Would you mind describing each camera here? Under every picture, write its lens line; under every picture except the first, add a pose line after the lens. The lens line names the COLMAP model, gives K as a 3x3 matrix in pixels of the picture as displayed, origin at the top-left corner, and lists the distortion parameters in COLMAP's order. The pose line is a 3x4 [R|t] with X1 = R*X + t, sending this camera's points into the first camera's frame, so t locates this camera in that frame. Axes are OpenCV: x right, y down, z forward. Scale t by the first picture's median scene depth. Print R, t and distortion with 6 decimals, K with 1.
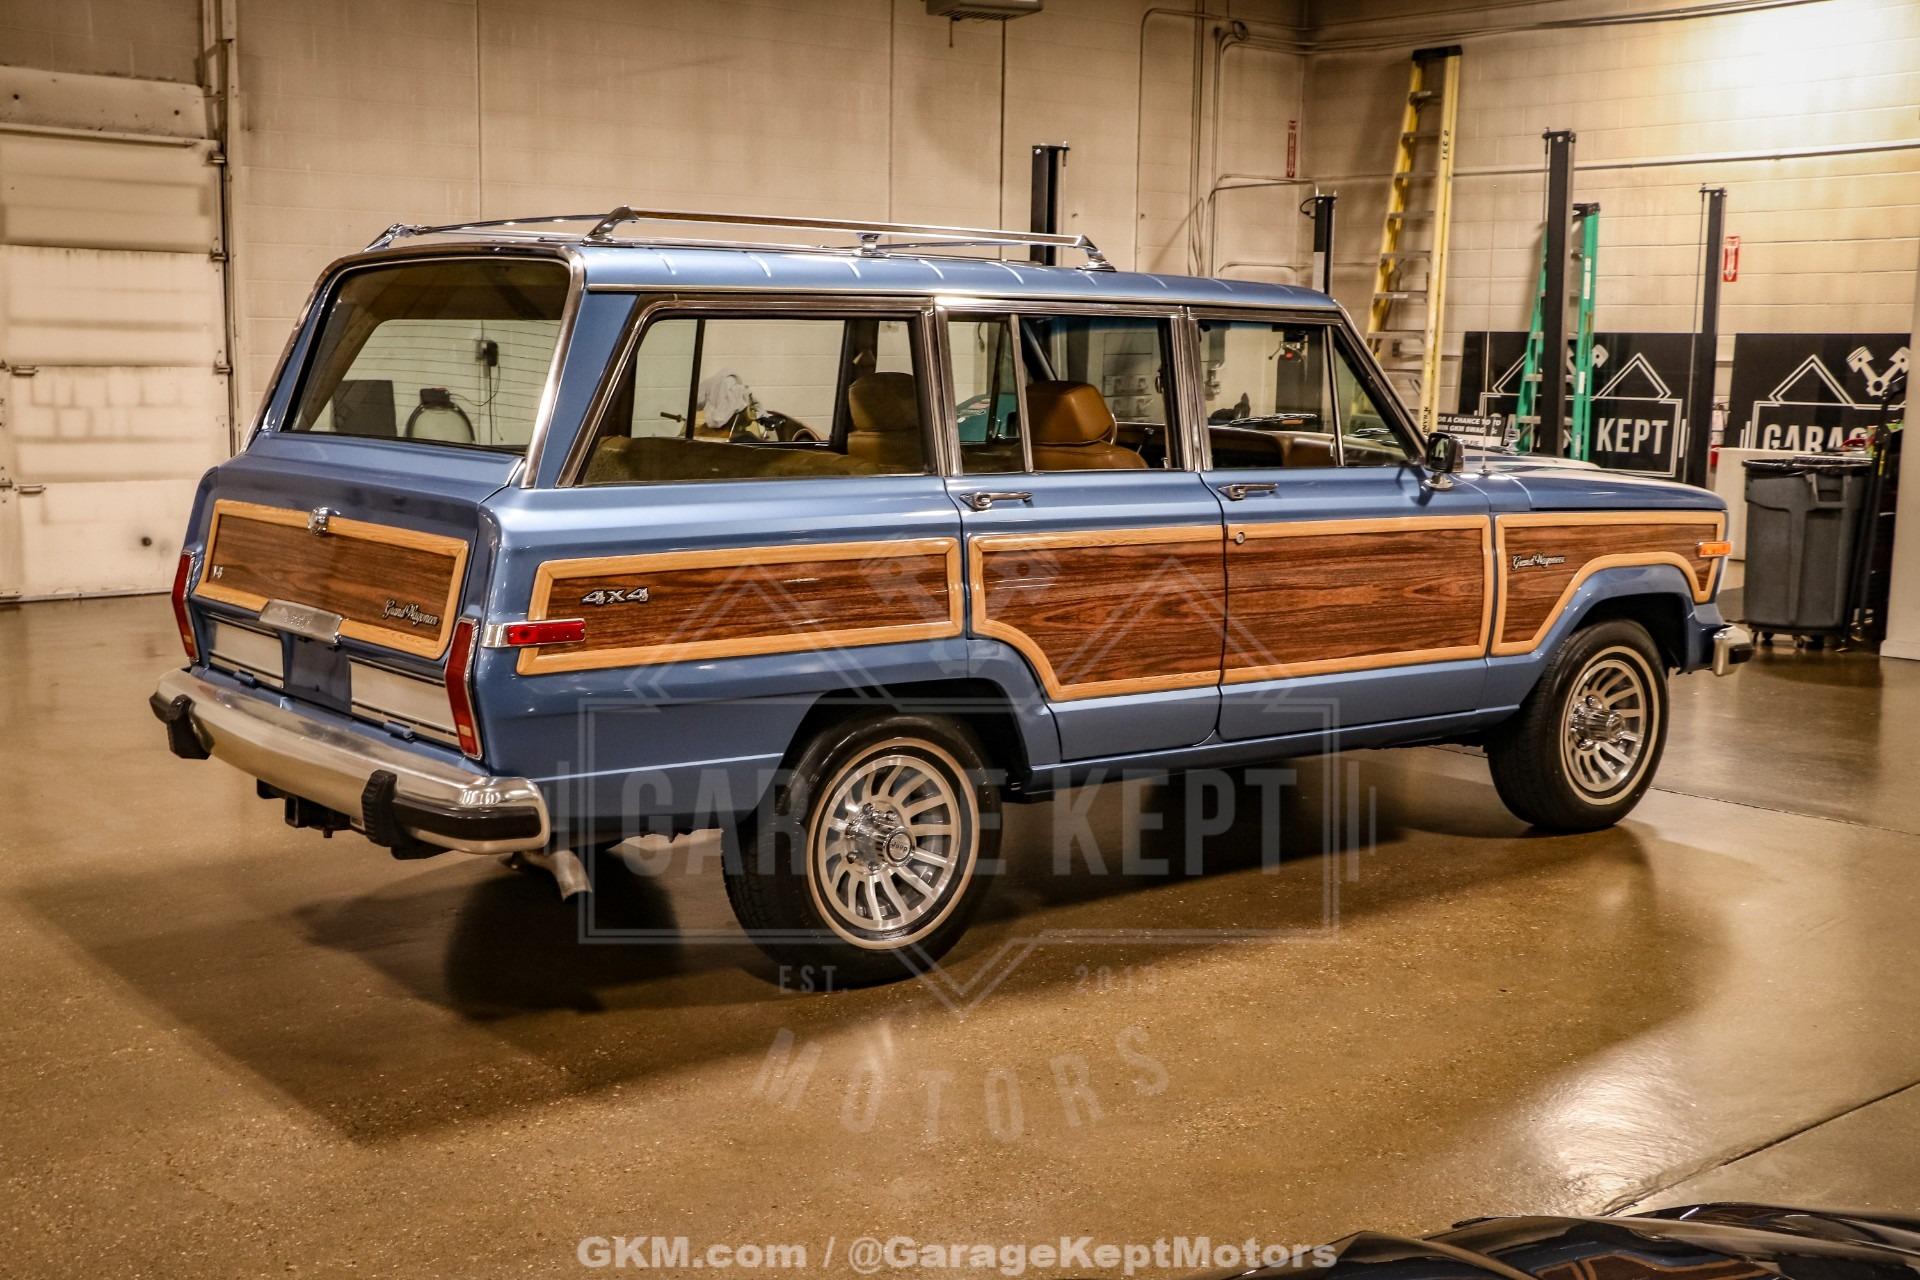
lens RADIAL K [[2209.0, 0, 894.7], [0, 2209.0, 634.4], [0, 0, 1]] dist [-0.028002, 0.219776]
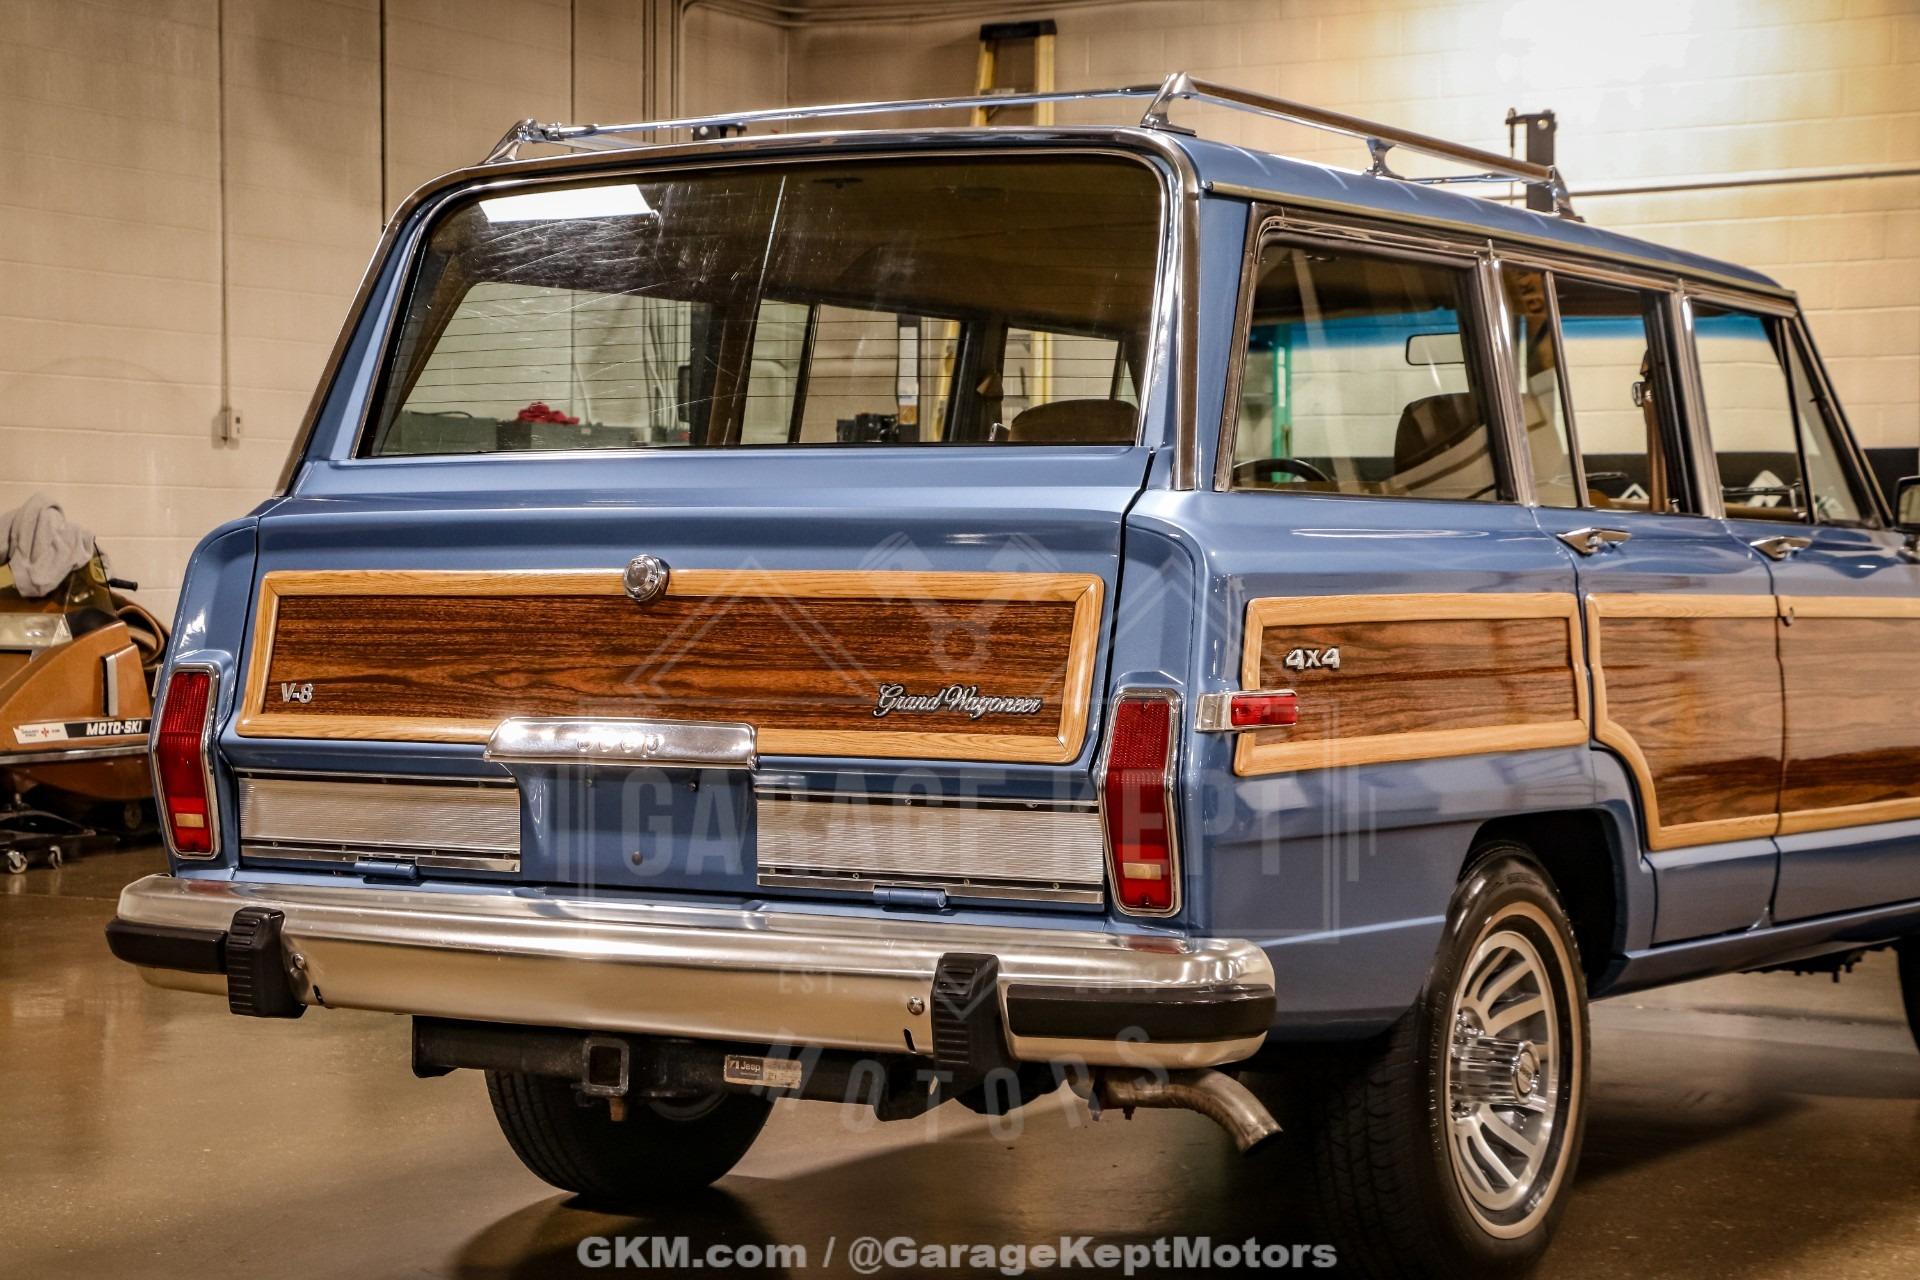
lens RADIAL K [[3747.4, 0, 922.3], [0, 3747.4, 667.2], [0, 0, 1]] dist [0.243658, 0.453989]
pose [[0.933593, -0.016964, 0.357933, -0.442706], [0.054171, 0.994081, -0.094178, 0.058203], [-0.354216, 0.107313, 0.928986, 0.019924]]
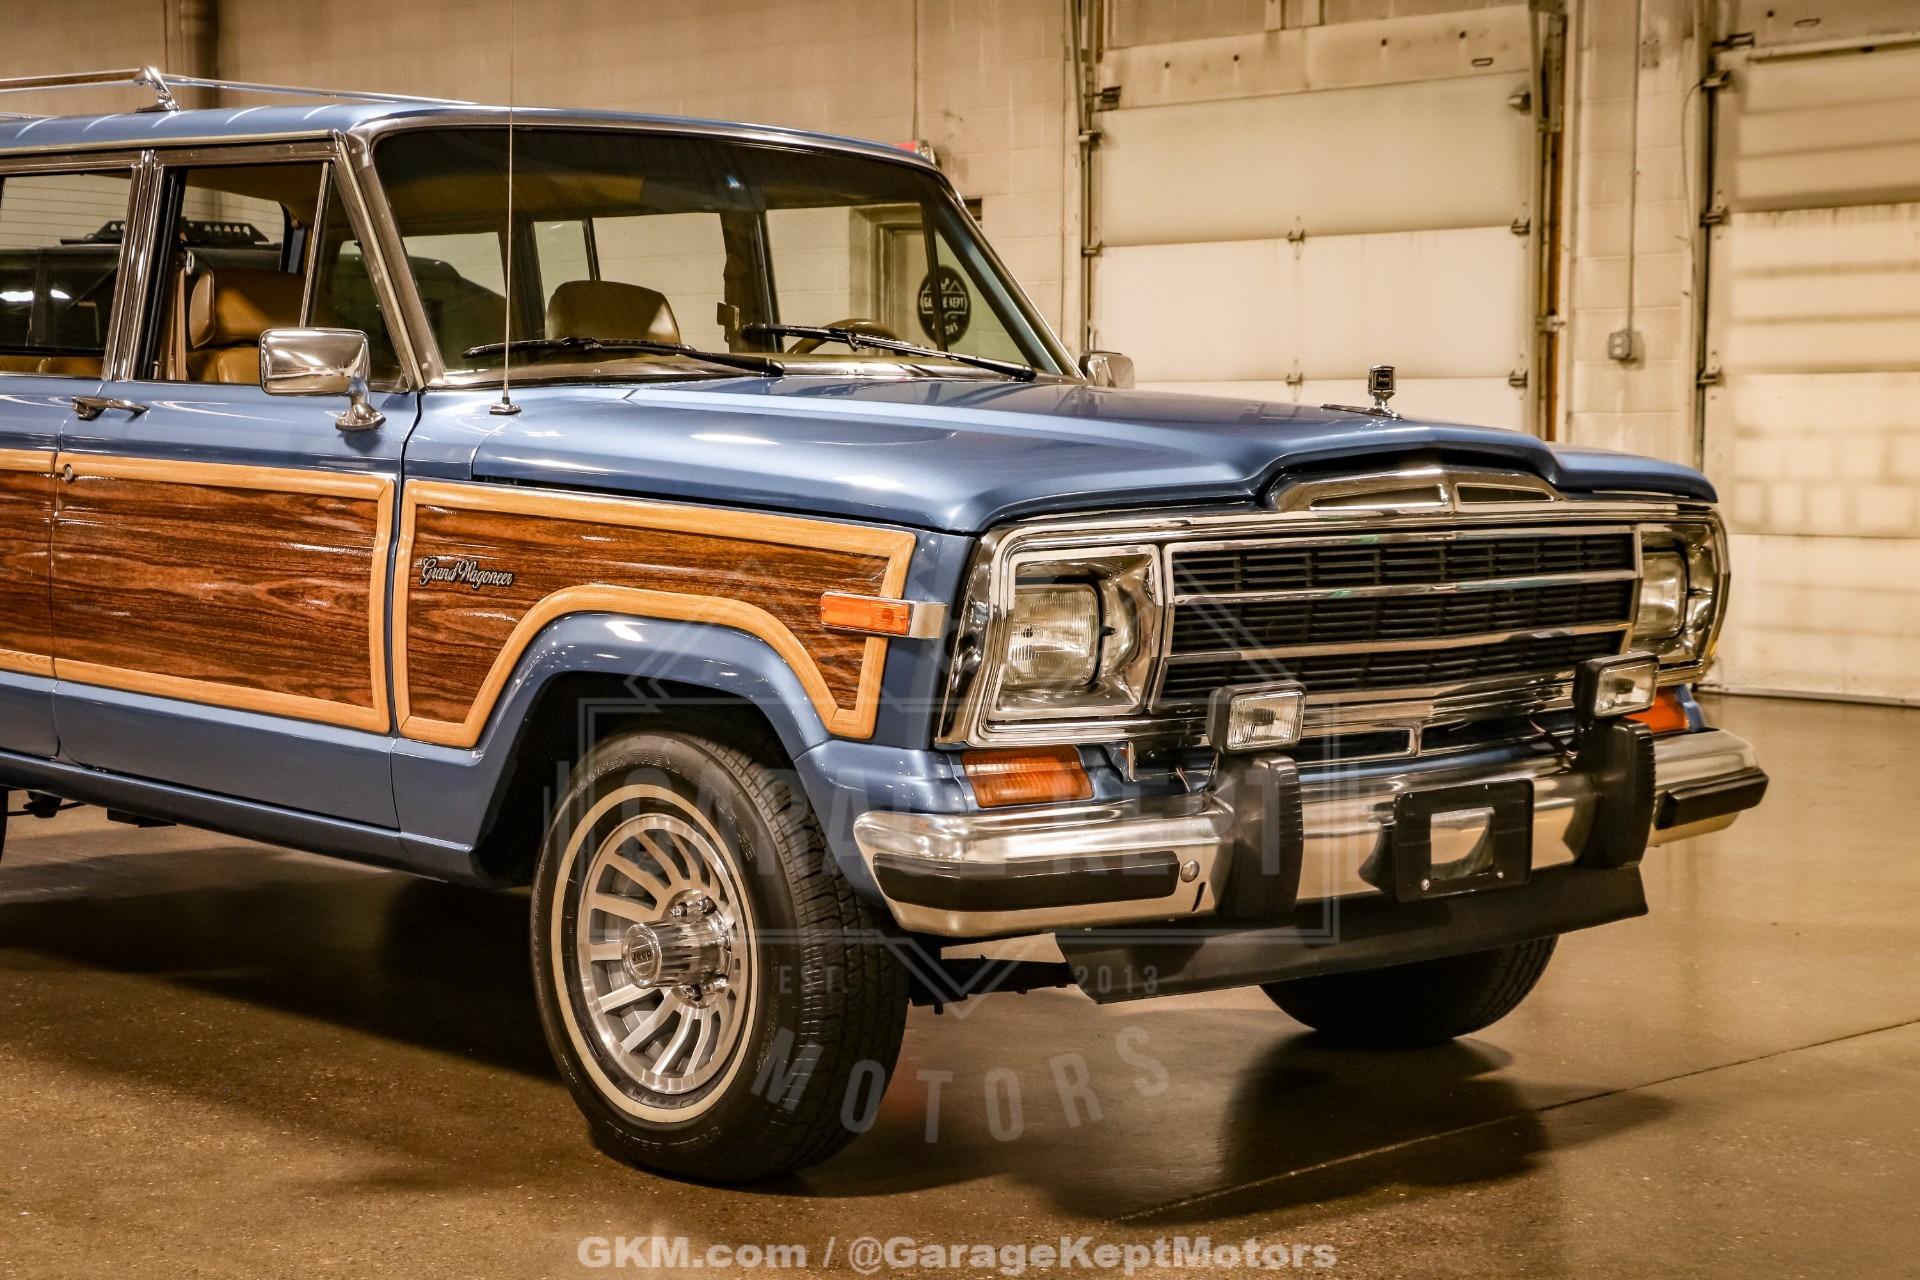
lens RADIAL K [[3156.4, 0, 956.9], [0, 3156.4, 679.8], [0, 0, 1]] dist [0.130050, 0.610040]
pose [[0.100737, 0.076522, -0.991966, 1.055896], [-0.140399, 0.988154, 0.061970, -0.071666], [0.984957, 0.133029, 0.110287, 1.033561]]
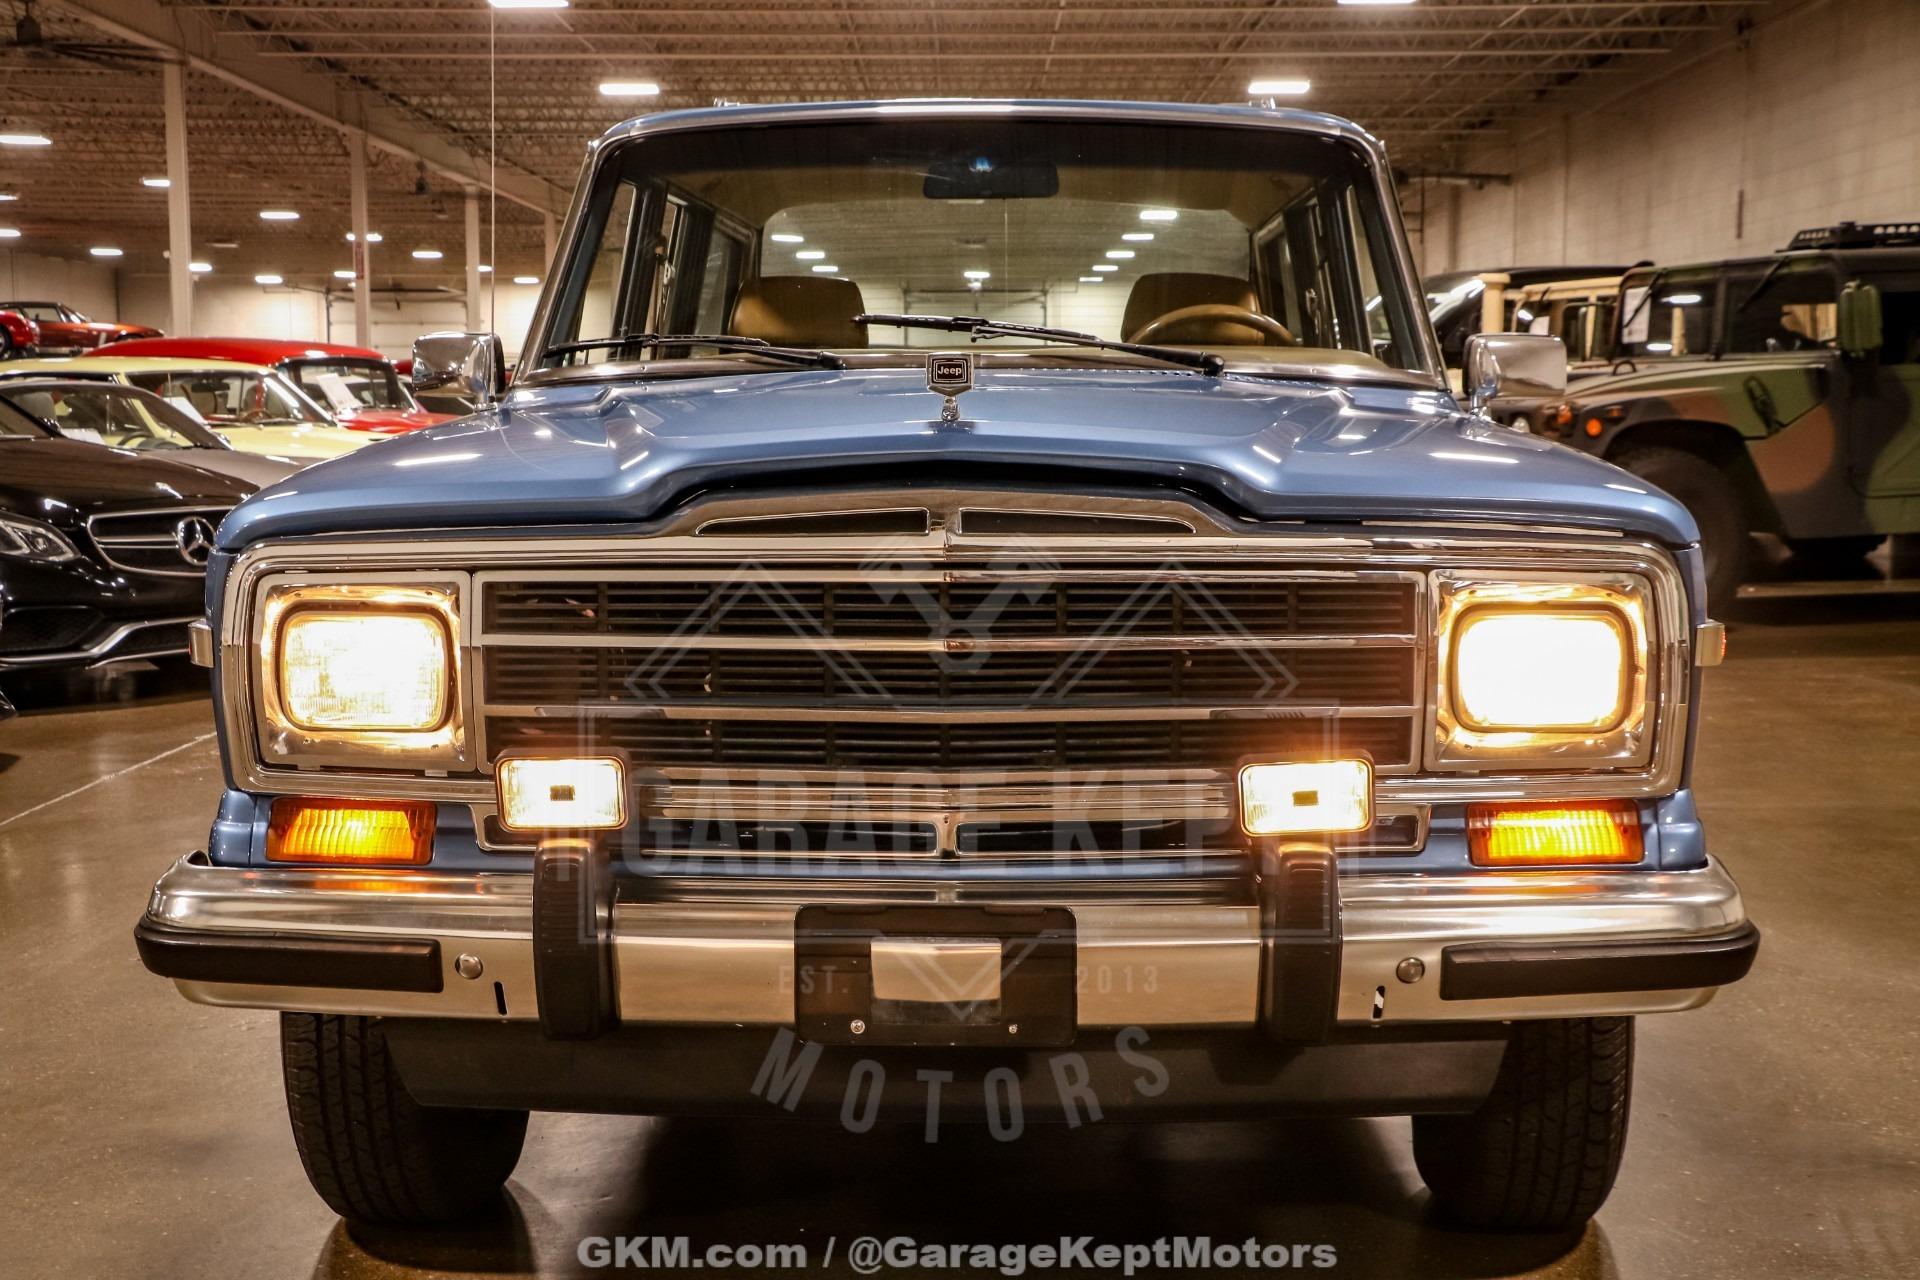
lens RADIAL K [[2601.8, 0, 914.5], [0, 2601.8, 667.5], [0, 0, 1]] dist [0.023624, 0.361848]
pose [[-0.632842, 0.070539, -0.771061, 0.704876], [-0.107462, 0.978202, 0.177687, -0.138368], [0.766788, 0.195307, -0.611467, 1.488904]]
